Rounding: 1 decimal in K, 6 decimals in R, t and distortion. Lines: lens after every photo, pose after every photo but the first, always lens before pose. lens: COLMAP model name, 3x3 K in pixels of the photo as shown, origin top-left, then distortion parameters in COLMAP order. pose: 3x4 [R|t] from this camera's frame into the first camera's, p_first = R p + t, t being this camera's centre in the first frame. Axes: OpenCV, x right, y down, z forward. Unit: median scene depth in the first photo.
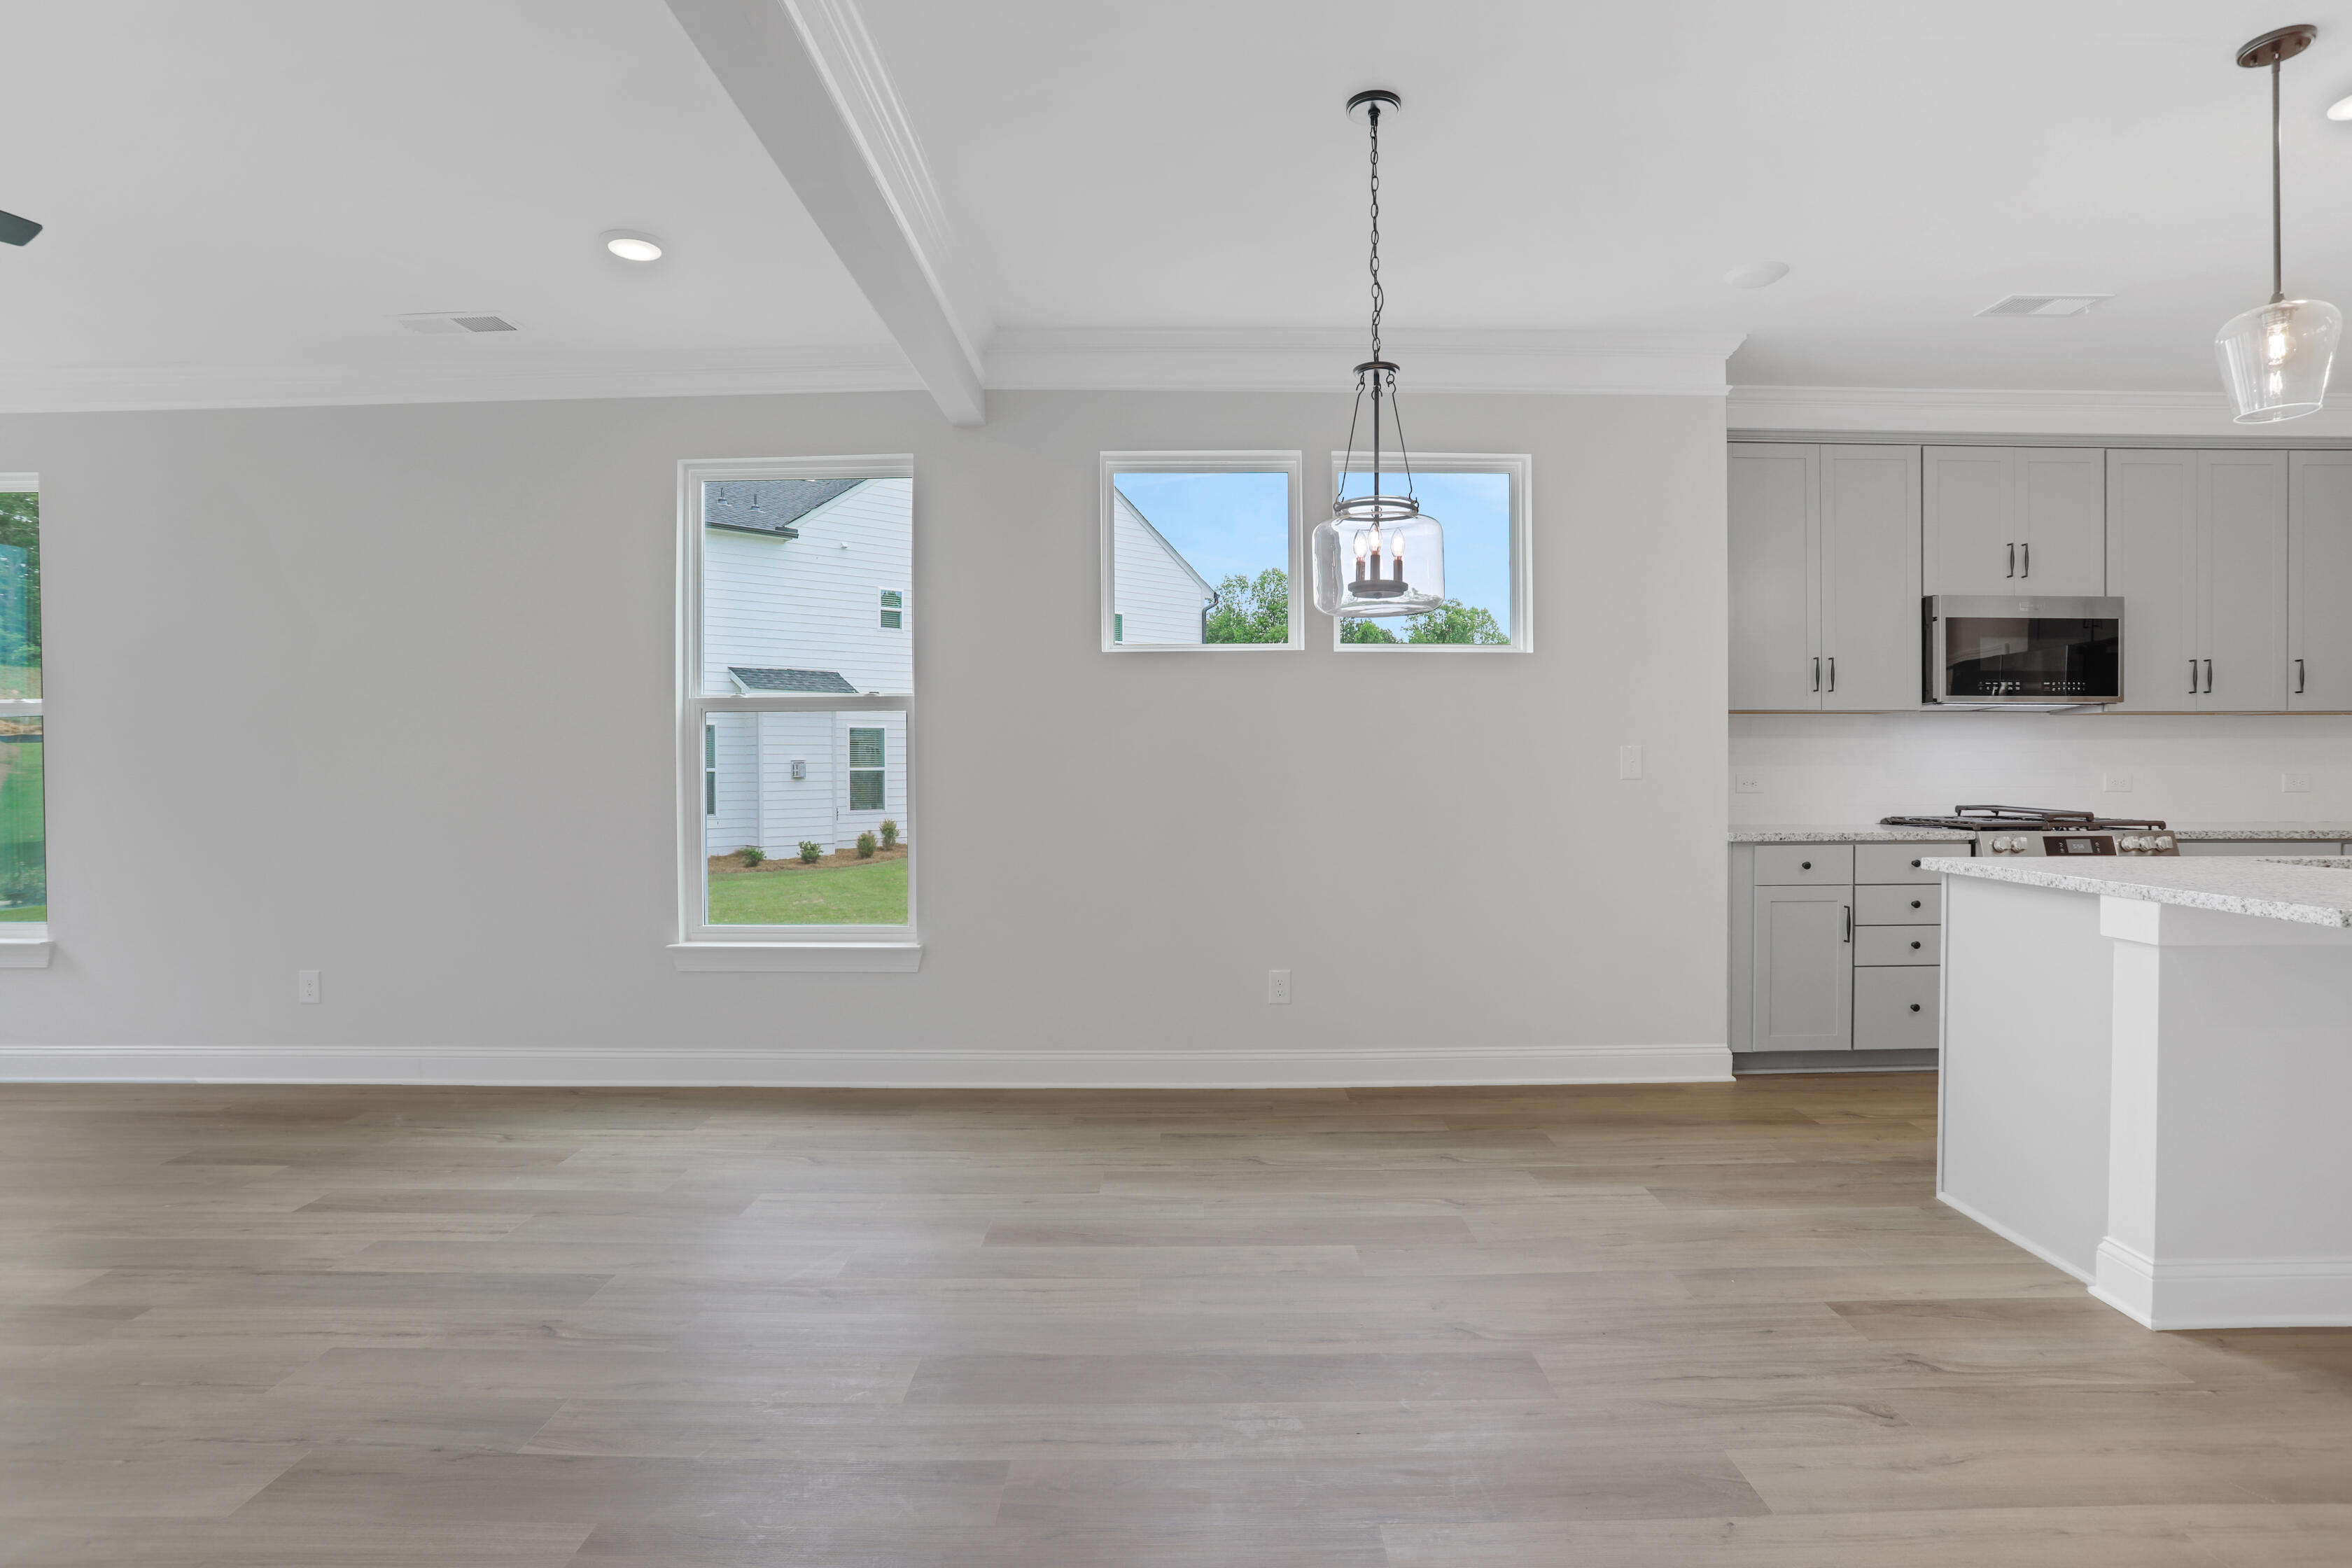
lens RADIAL K [[1183.5, 0, 1166.0], [0, 1183.5, 791.0], [0, 0, 1]] dist [-0.056699, 0.018362]
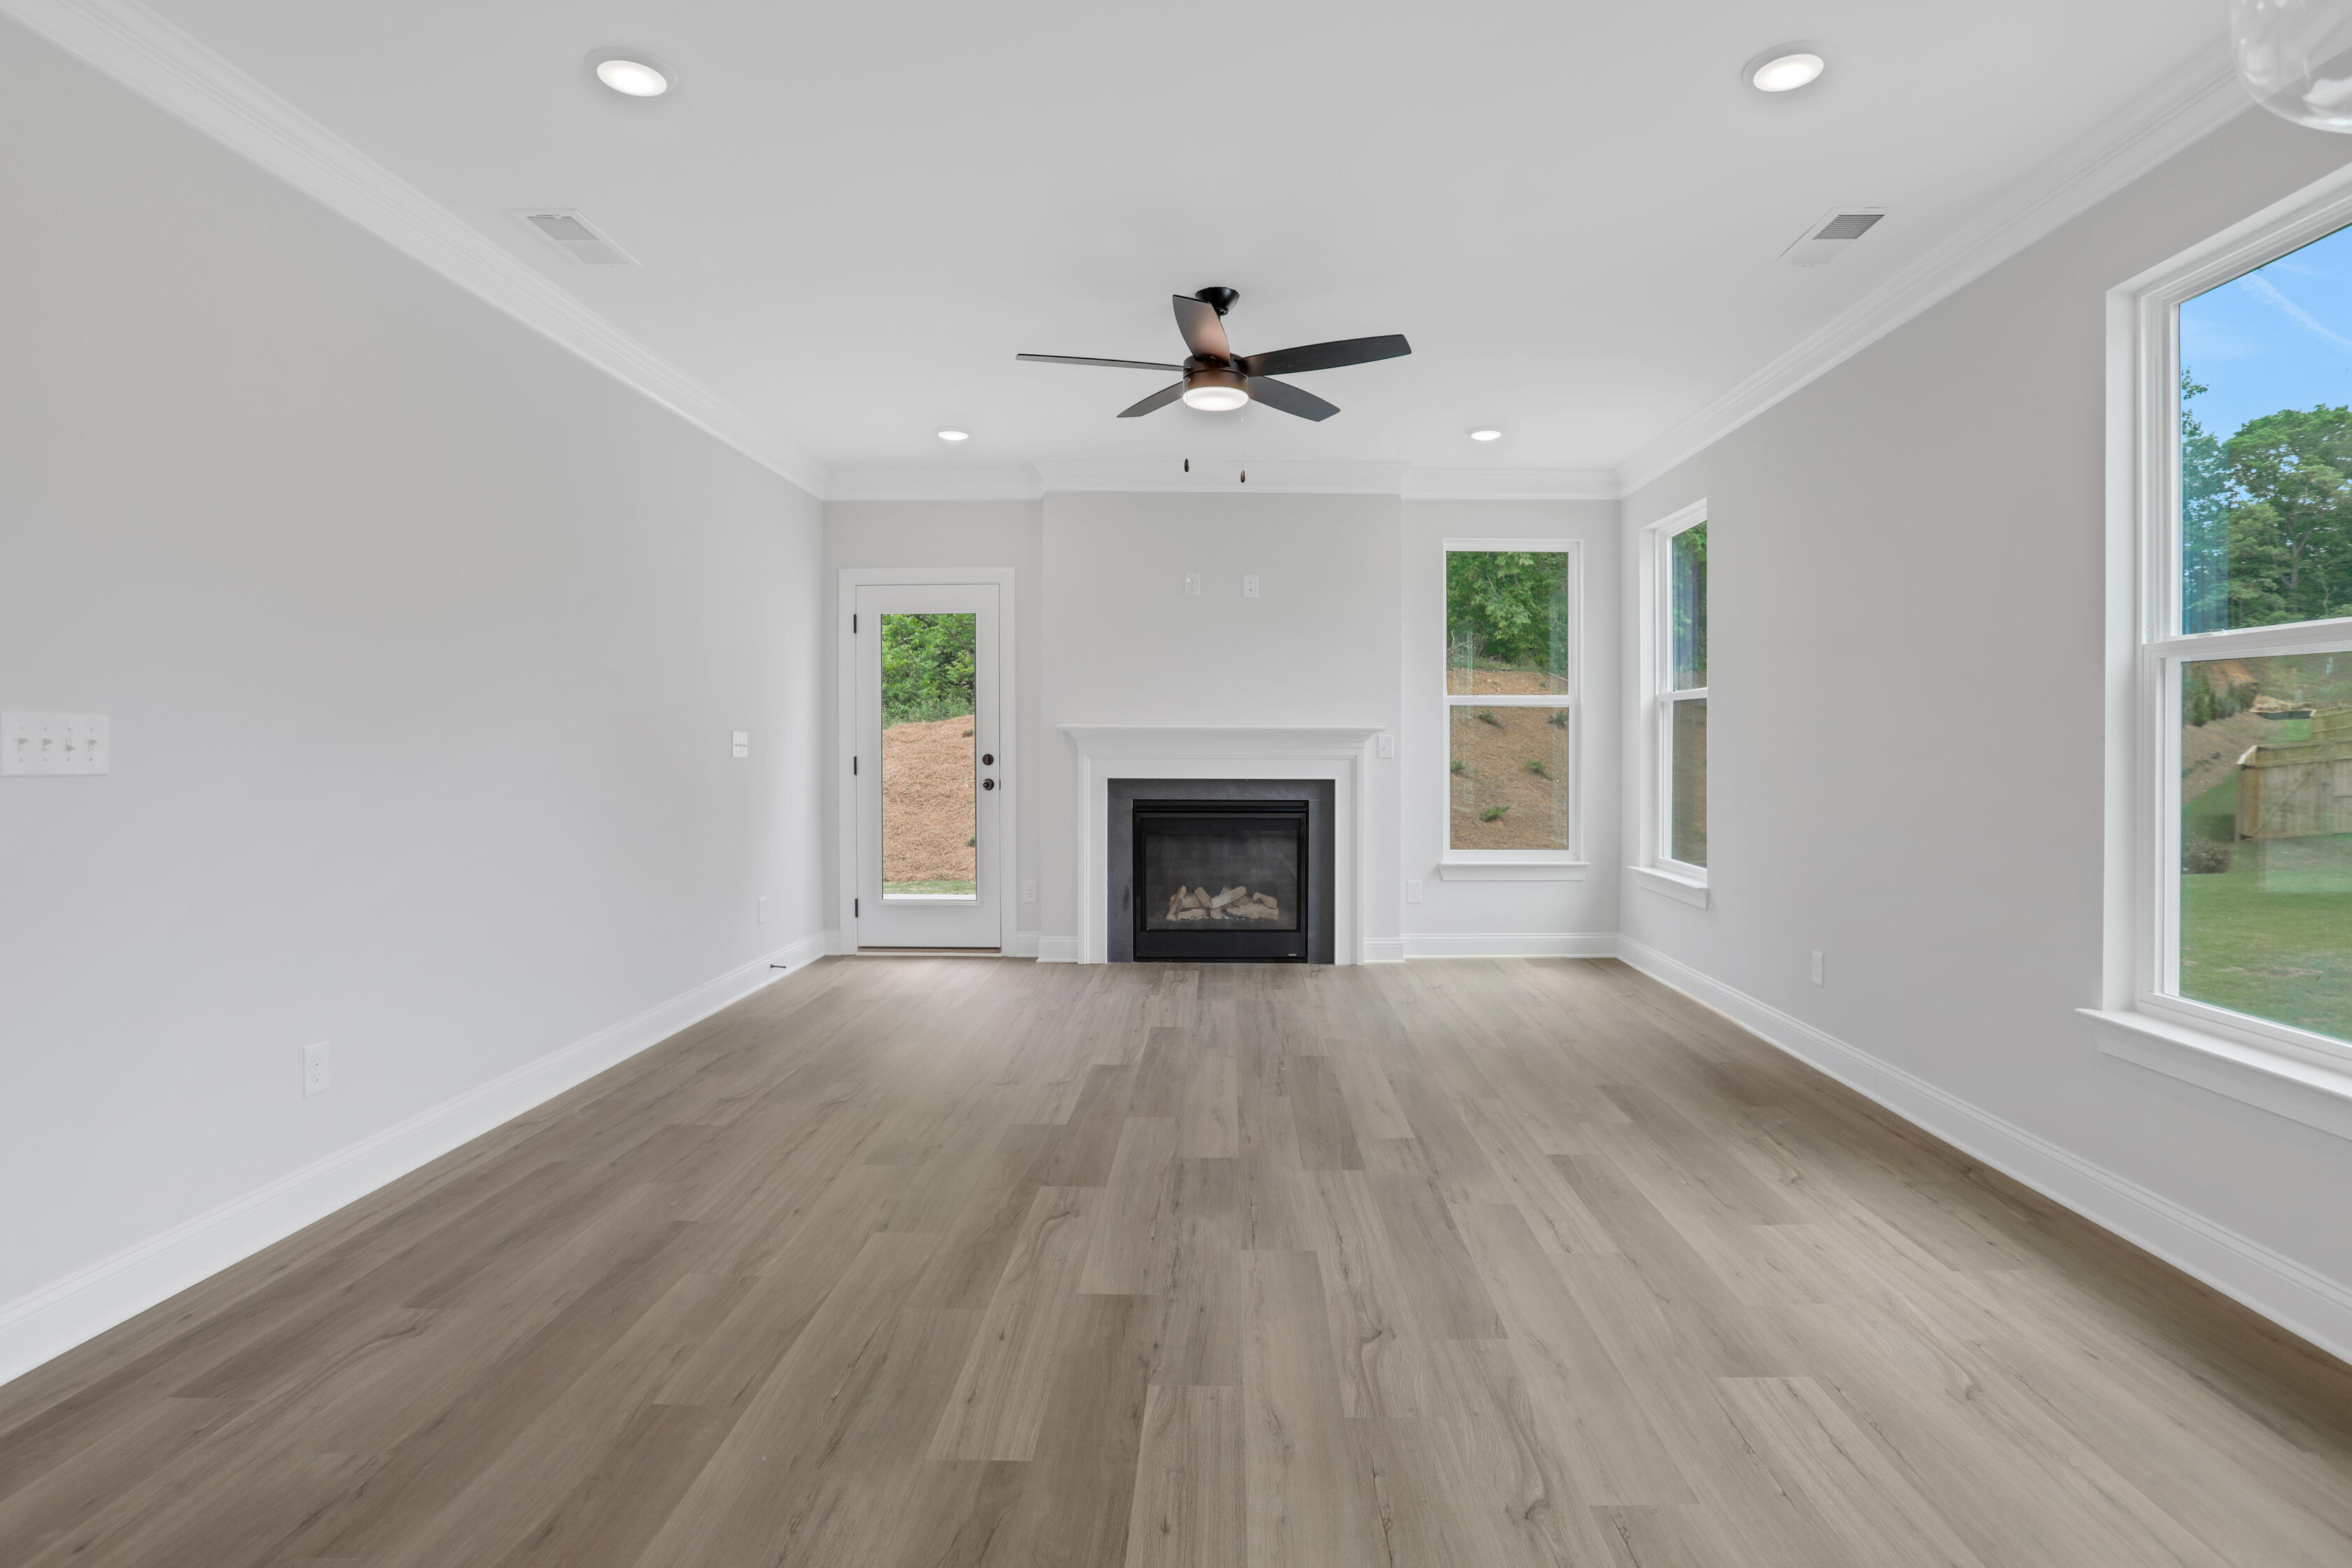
lens RADIAL K [[1183.5, 0, 1171.7], [0, 1183.5, 775.9], [0, 0, 1]] dist [-0.056699, 0.018362]
pose [[-0.042081, 0.021867, -0.998875, 0.305140], [-0.015675, 0.999623, 0.022543, 0.002480], [0.998991, 0.016606, -0.041723, 0.684378]]
